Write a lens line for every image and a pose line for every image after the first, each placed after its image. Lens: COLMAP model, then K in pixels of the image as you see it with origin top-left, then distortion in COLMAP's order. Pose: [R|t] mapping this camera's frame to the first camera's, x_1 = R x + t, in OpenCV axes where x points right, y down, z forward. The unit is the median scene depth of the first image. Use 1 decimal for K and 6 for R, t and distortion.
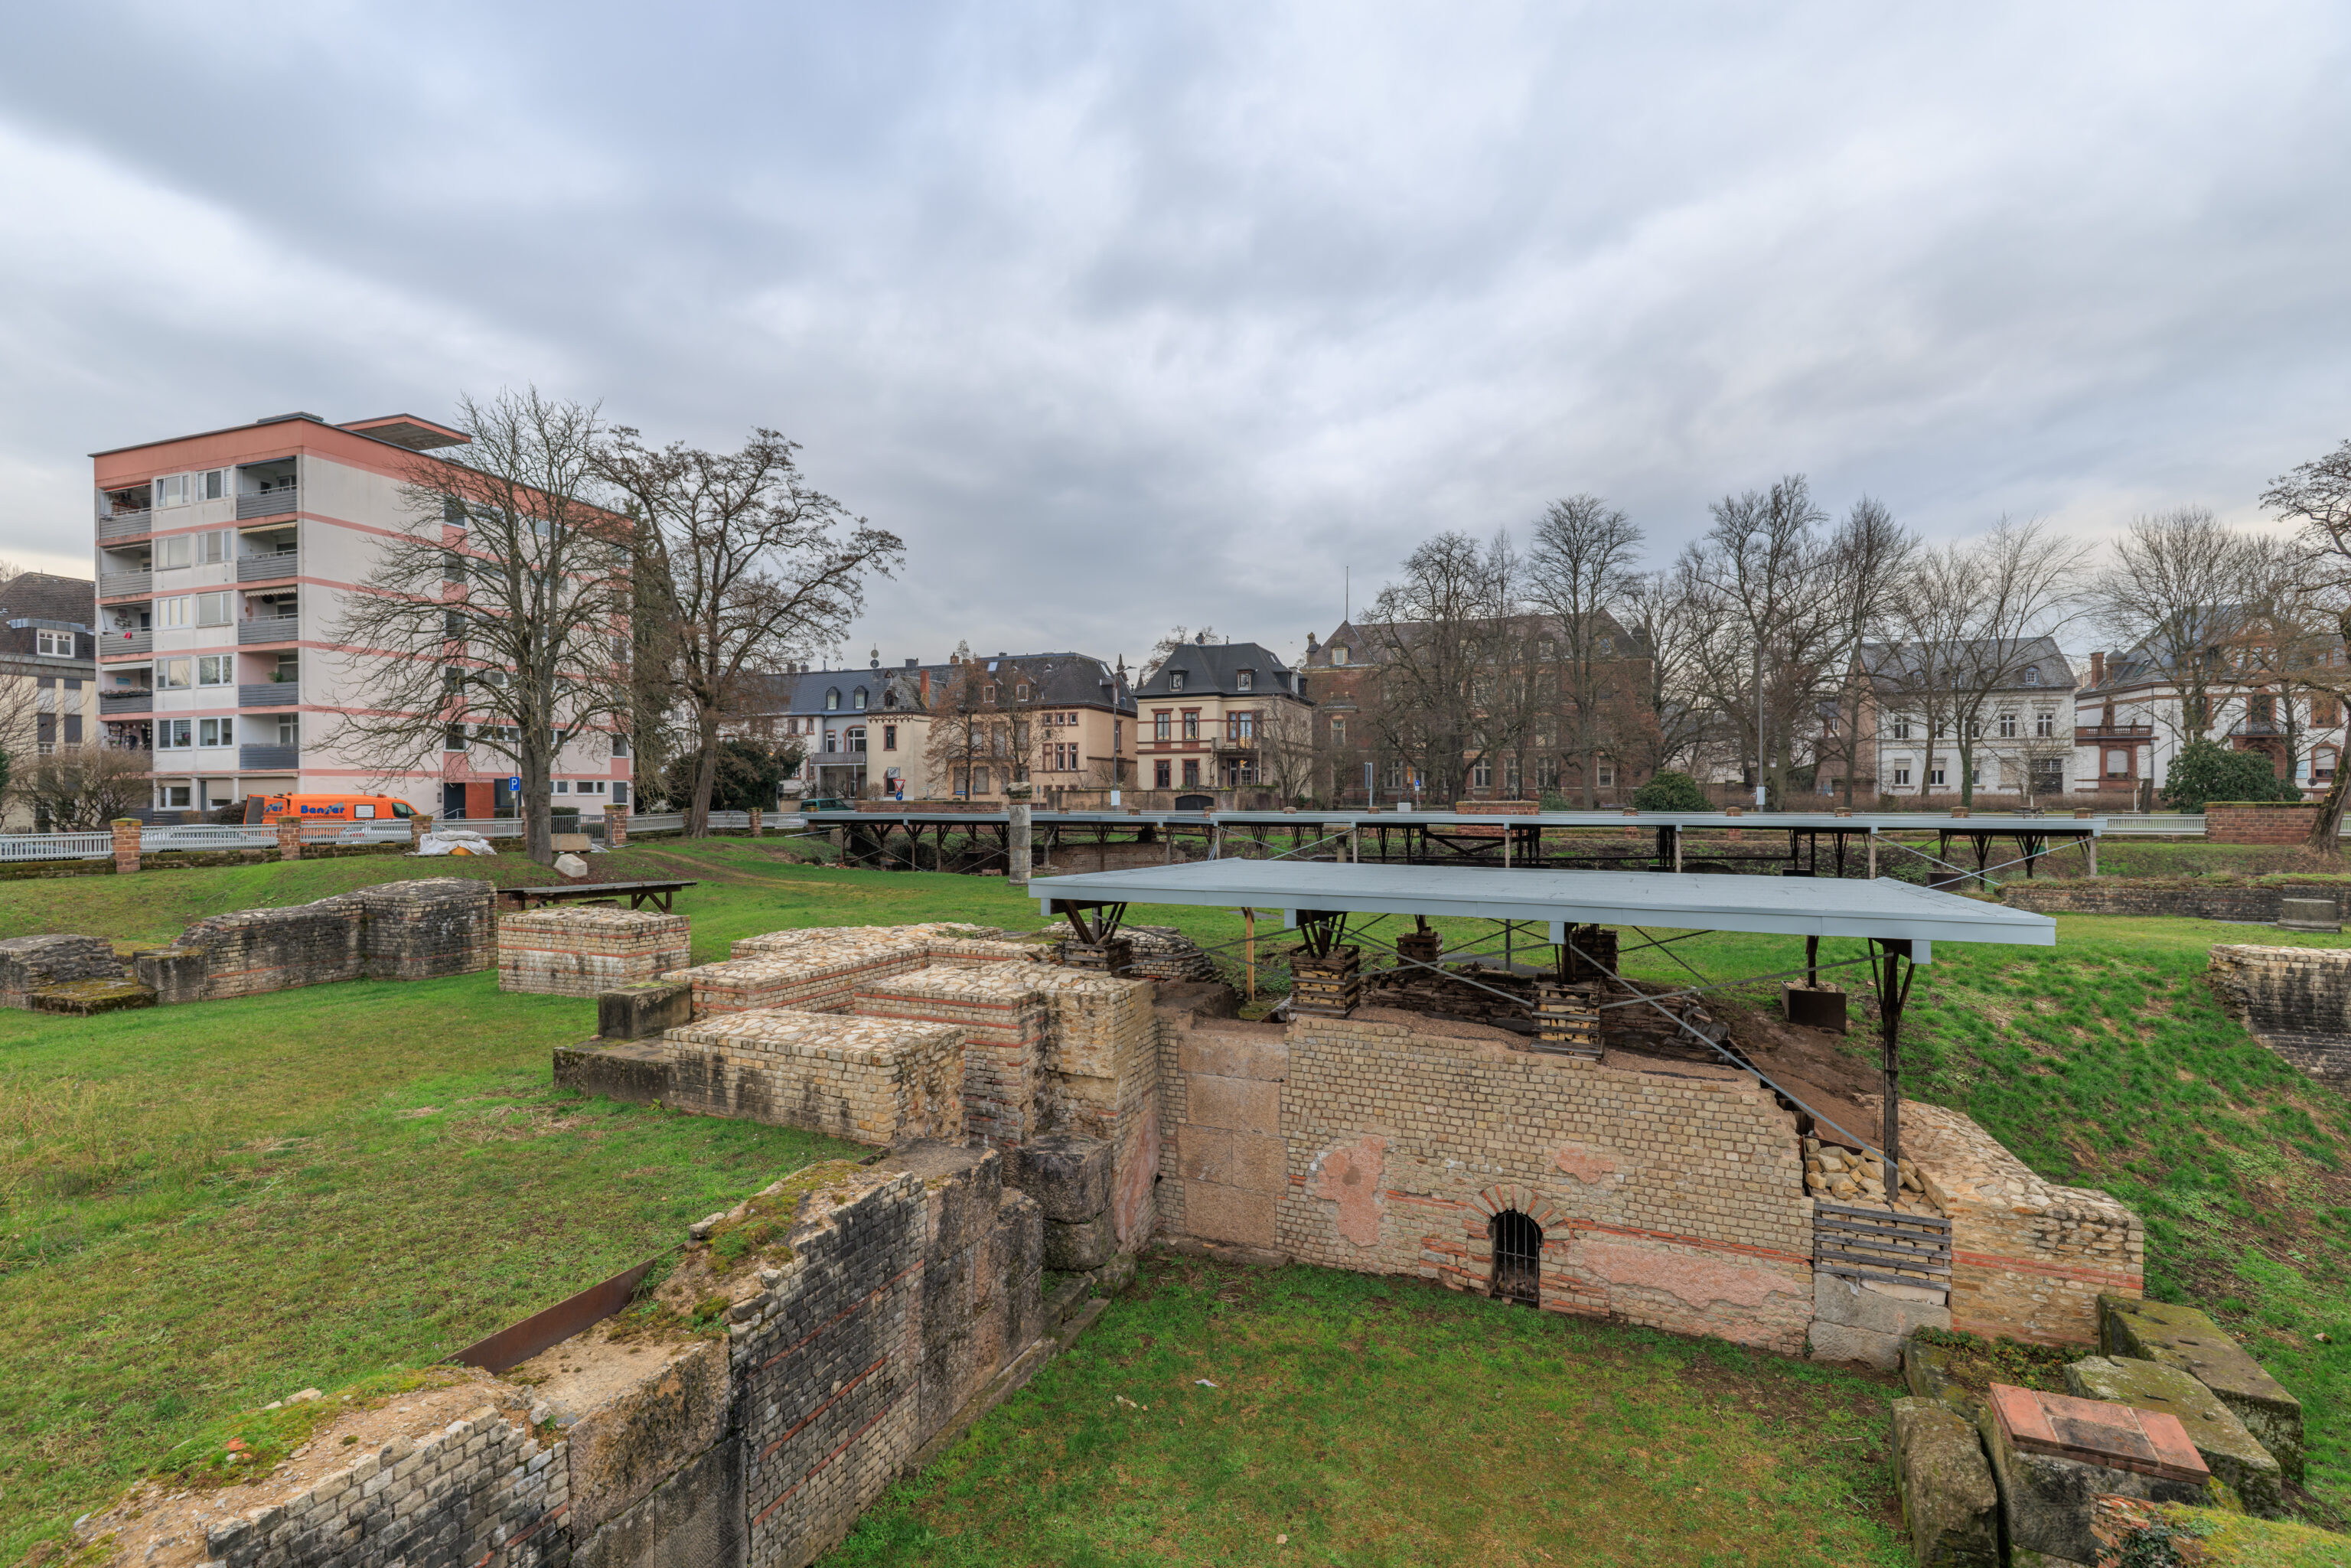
lens RADIAL K [[1036.0, 0, 1173.6], [0, 1036.0, 789.0], [0, 0, 1]] dist [0.009057, -0.002398]
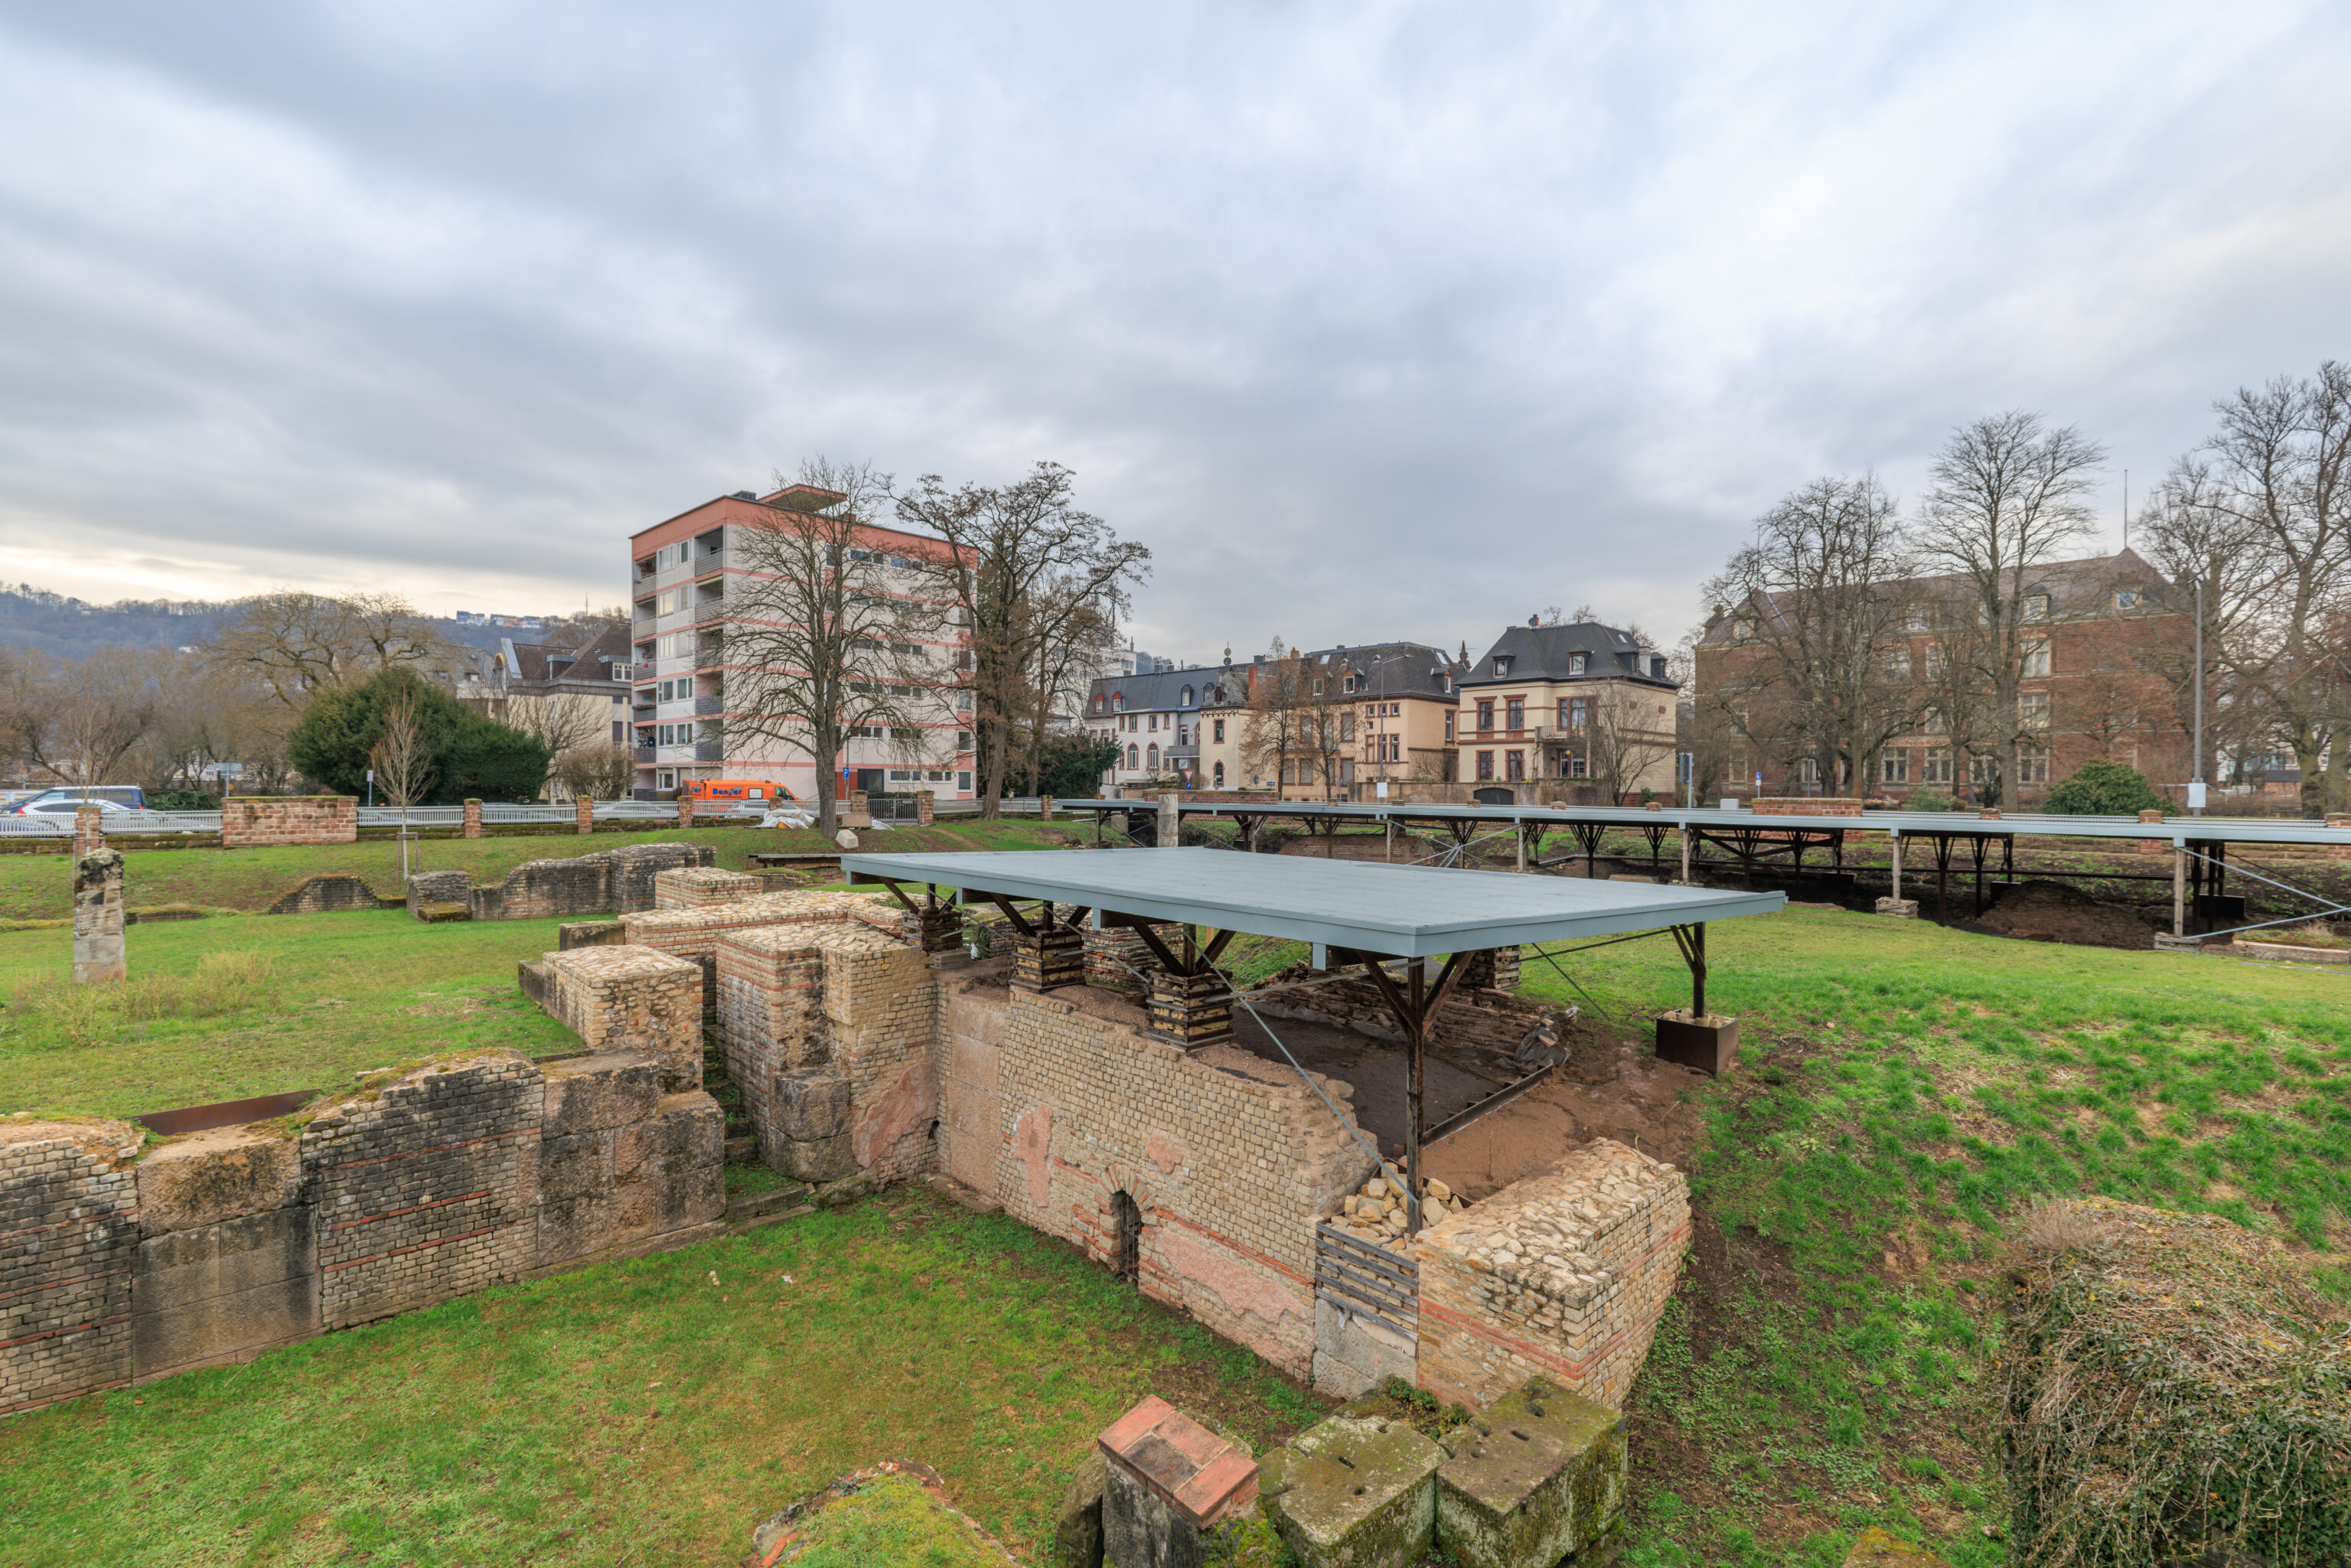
lens RADIAL K [[1036.0, 0, 1171.3], [0, 1036.0, 782.6], [0, 0, 1]] dist [0.009057, -0.002398]
pose [[0.912807, 0.007678, -0.408320, 0.557699], [-0.006758, 0.999970, 0.003694, -0.000926], [0.408336, -0.000613, 0.912831, 0.059541]]
